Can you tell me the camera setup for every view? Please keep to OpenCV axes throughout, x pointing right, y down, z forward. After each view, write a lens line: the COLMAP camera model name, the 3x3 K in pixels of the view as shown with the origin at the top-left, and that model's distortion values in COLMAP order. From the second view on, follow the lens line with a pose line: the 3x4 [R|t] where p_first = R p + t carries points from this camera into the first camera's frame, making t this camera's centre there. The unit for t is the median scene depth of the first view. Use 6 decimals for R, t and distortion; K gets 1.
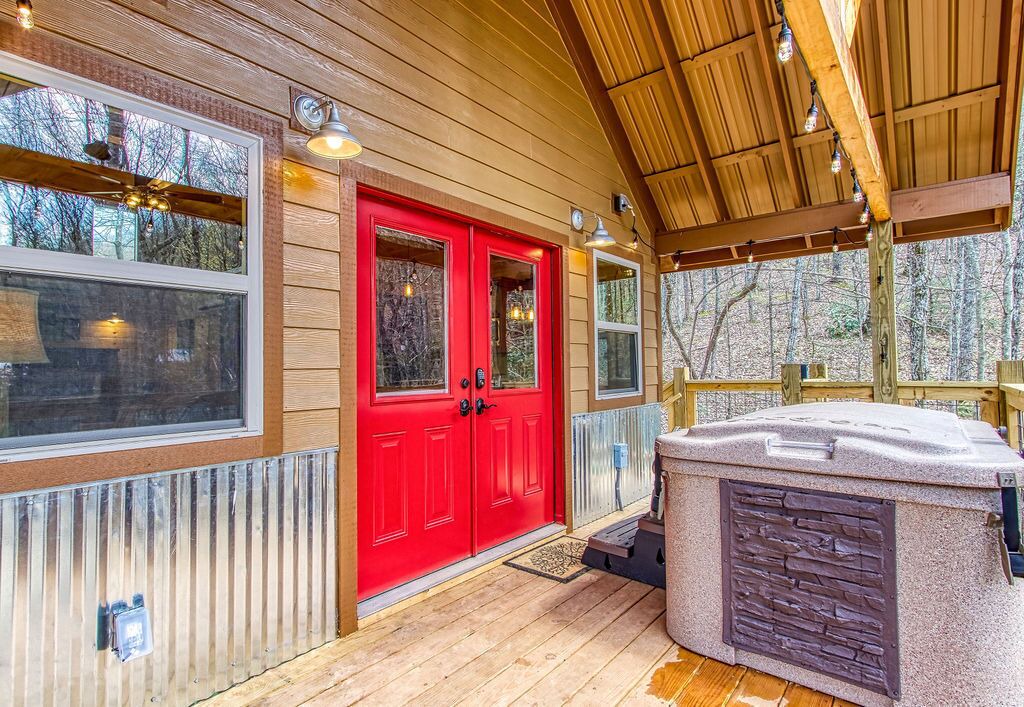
lens RADIAL K [[524.6, 0, 453.5], [0, 524.6, 355.5], [0, 0, 1]] dist [0.015362, 0.000045]
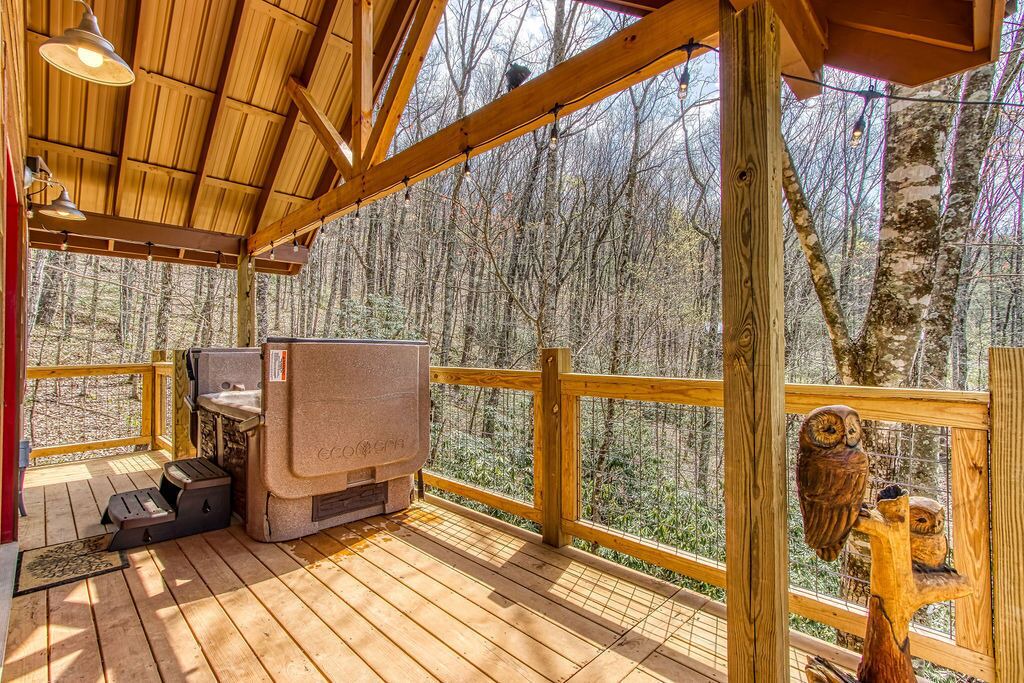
lens RADIAL K [[469.6, 0, 509.1], [0, 469.6, 341.0], [0, 0, 1]] dist [0.002940, 0.000715]
pose [[0.048082, 0.026049, 0.998504, -0.595894], [-0.025439, 0.999368, -0.024846, 0.006652], [-0.998519, -0.024207, 0.048715, 0.223963]]
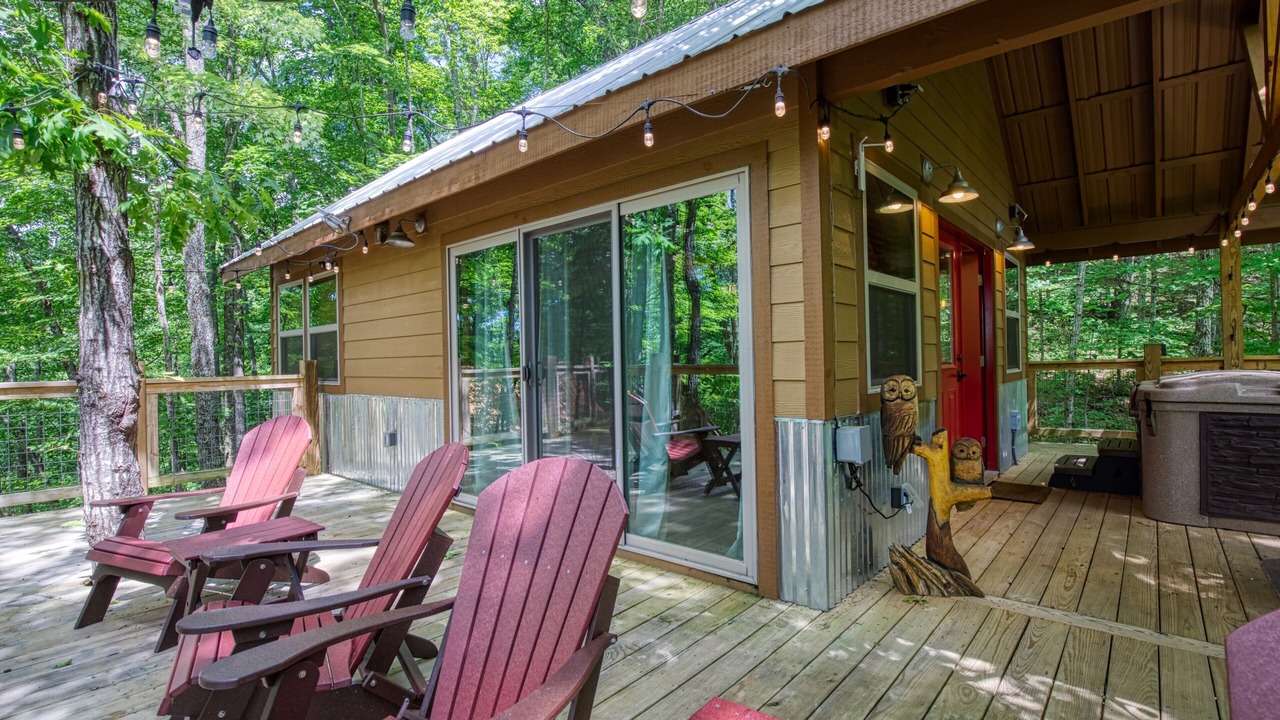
lens RADIAL K [[594.7, 0, 640.0], [0, 594.7, 360.0], [0, 0, 1]] dist [-0.002291, -0.000345]
pose [[0.999554, -0.006936, 0.029031, -0.811622], [0.006226, 0.999681, 0.024459, 0.016793], [-0.029191, -0.024267, 0.999279, -0.478701]]
